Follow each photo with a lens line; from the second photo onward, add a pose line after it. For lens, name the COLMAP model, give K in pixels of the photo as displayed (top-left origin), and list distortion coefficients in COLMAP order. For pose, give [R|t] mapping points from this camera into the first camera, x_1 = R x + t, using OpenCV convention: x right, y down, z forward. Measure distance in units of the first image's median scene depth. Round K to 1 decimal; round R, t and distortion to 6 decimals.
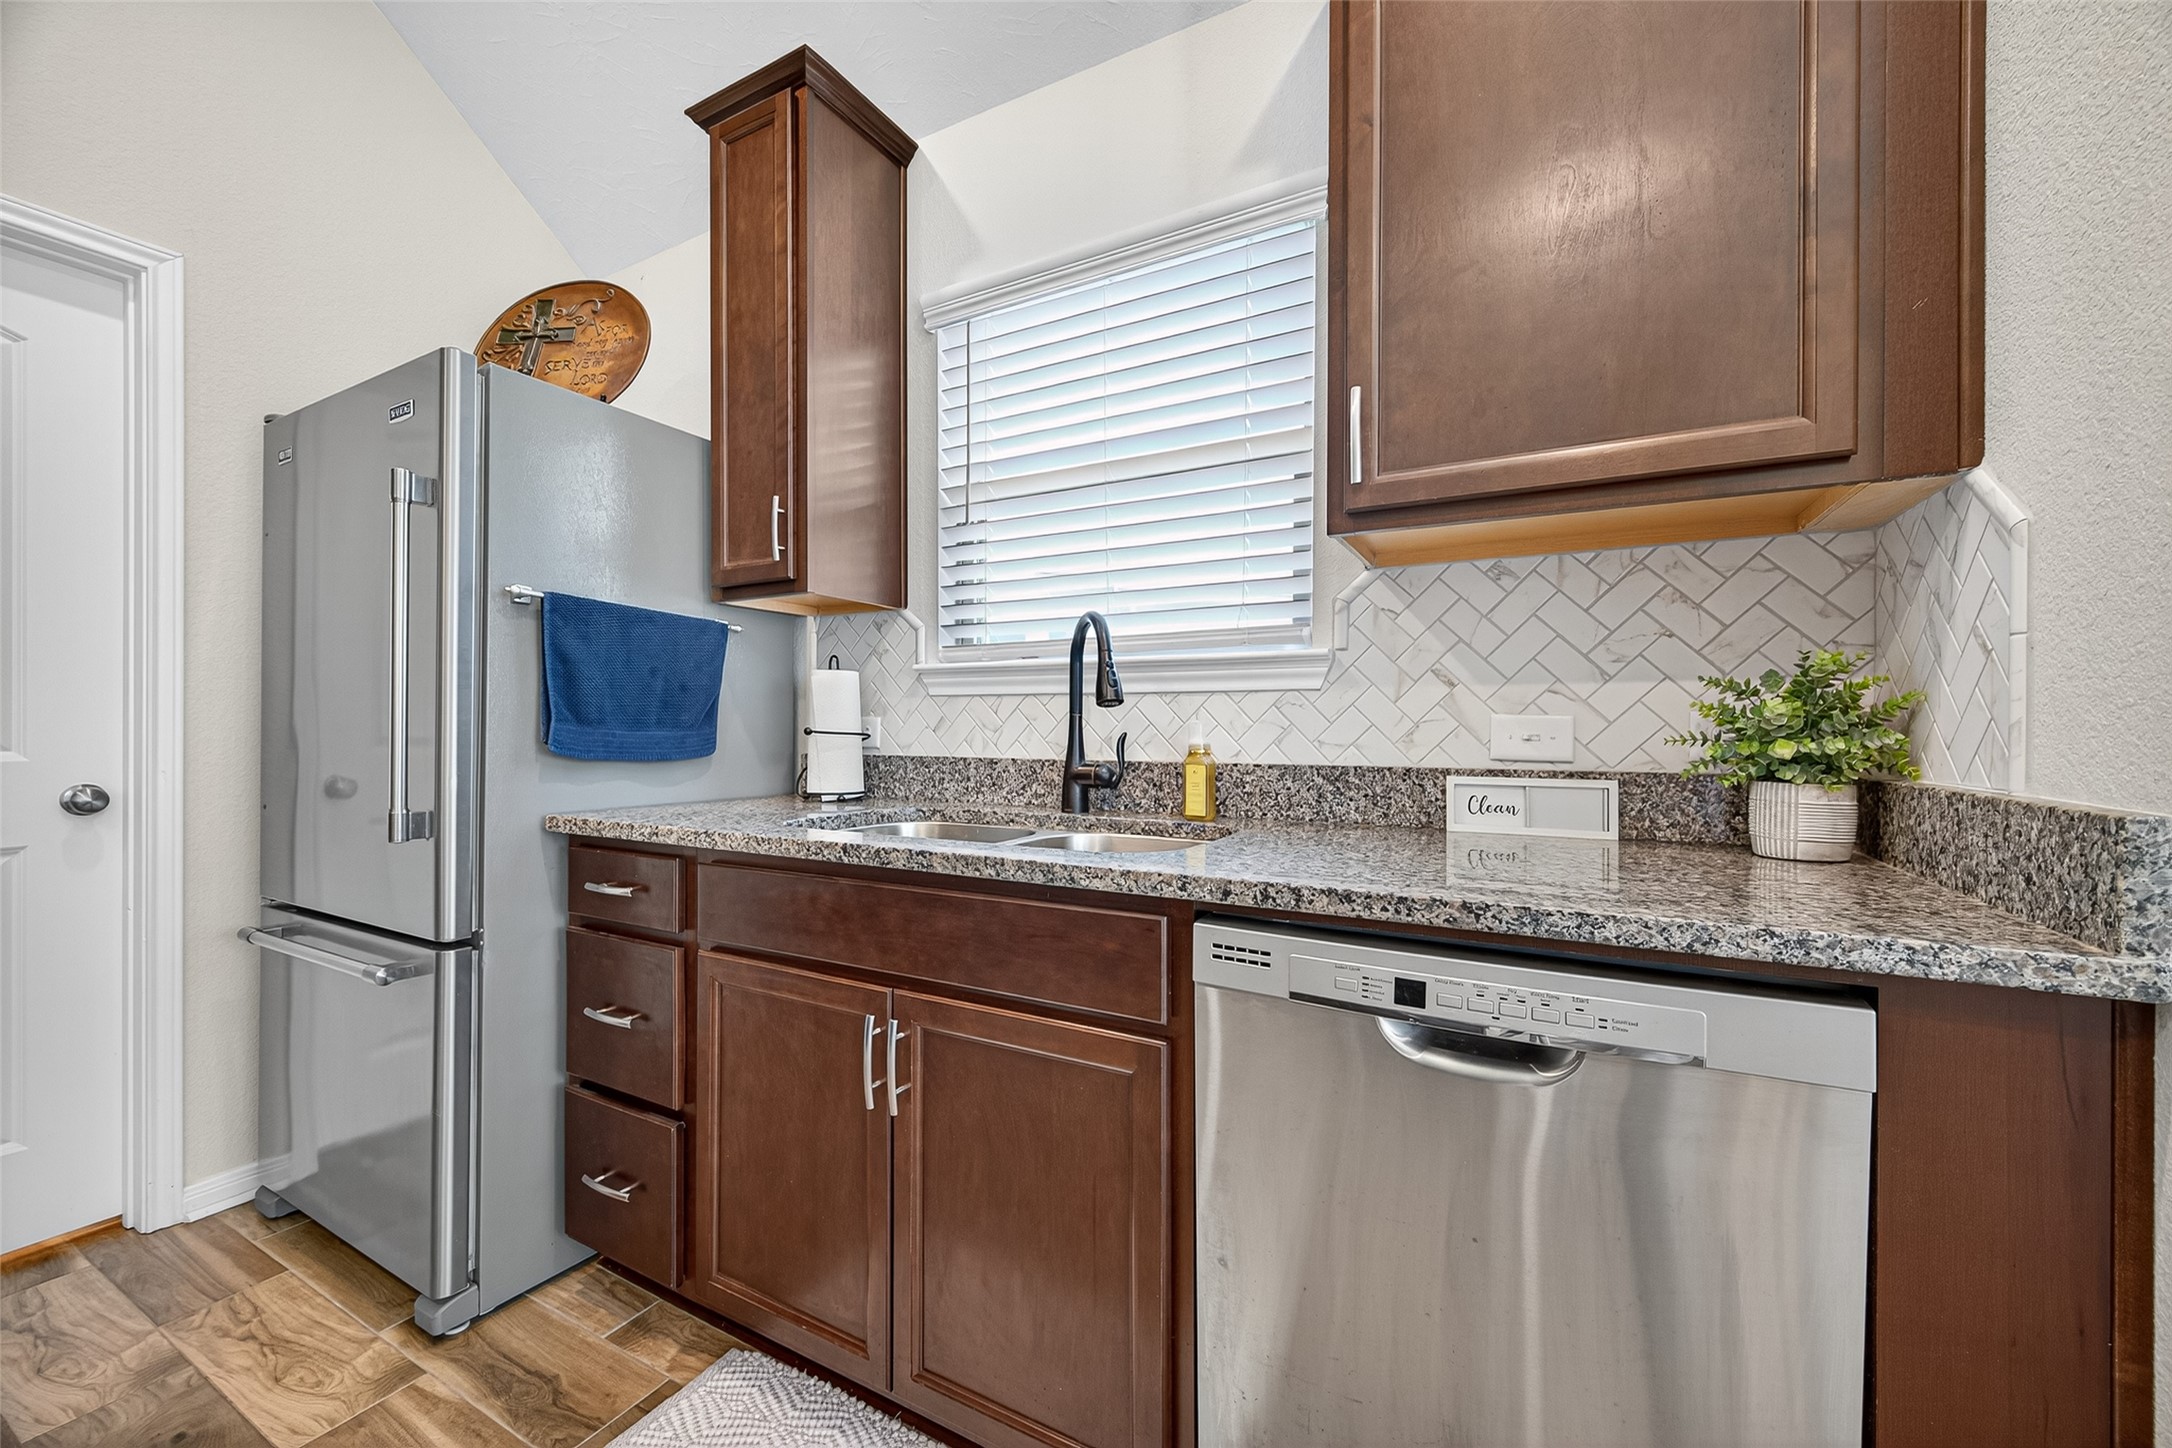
lens RADIAL K [[843.2, 0, 1093.6], [0, 843.2, 728.1], [0, 0, 1]] dist [0.001340, 0.000162]
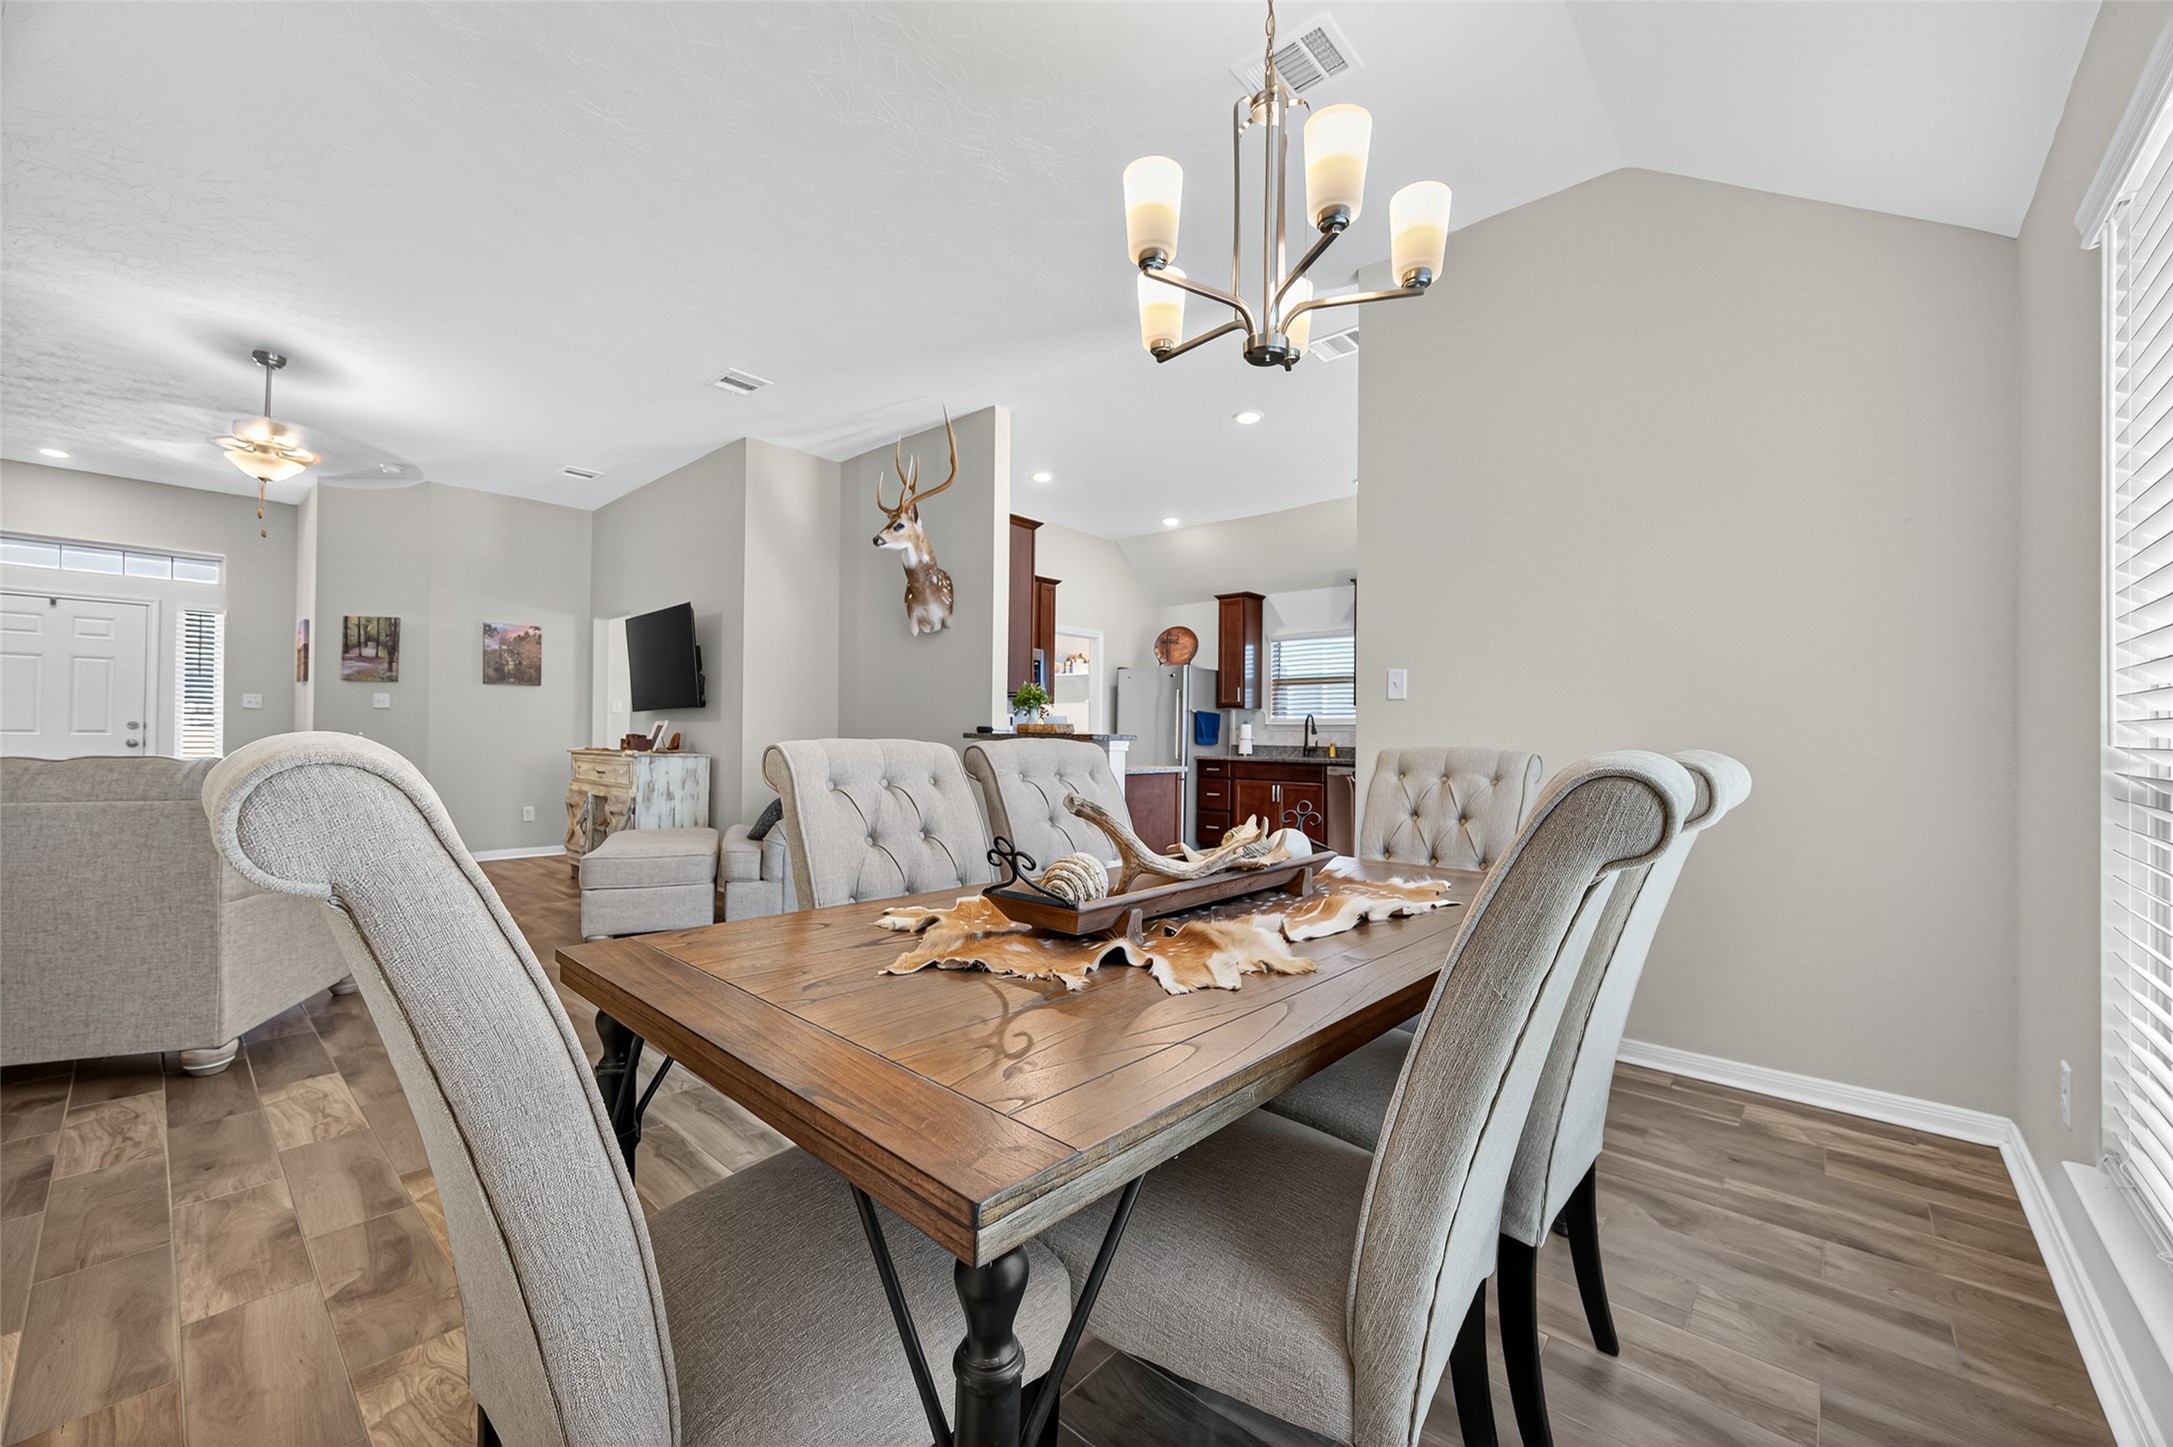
lens RADIAL K [[843.6, 0, 1087.1], [0, 843.6, 727.2], [0, 0, 1]] dist [0.001340, 0.000162]
pose [[0.977032, 0.005596, -0.213017, -0.194678], [-0.007142, 0.999953, -0.006492, -0.023316], [0.212971, 0.007864, 0.977027, -3.497845]]
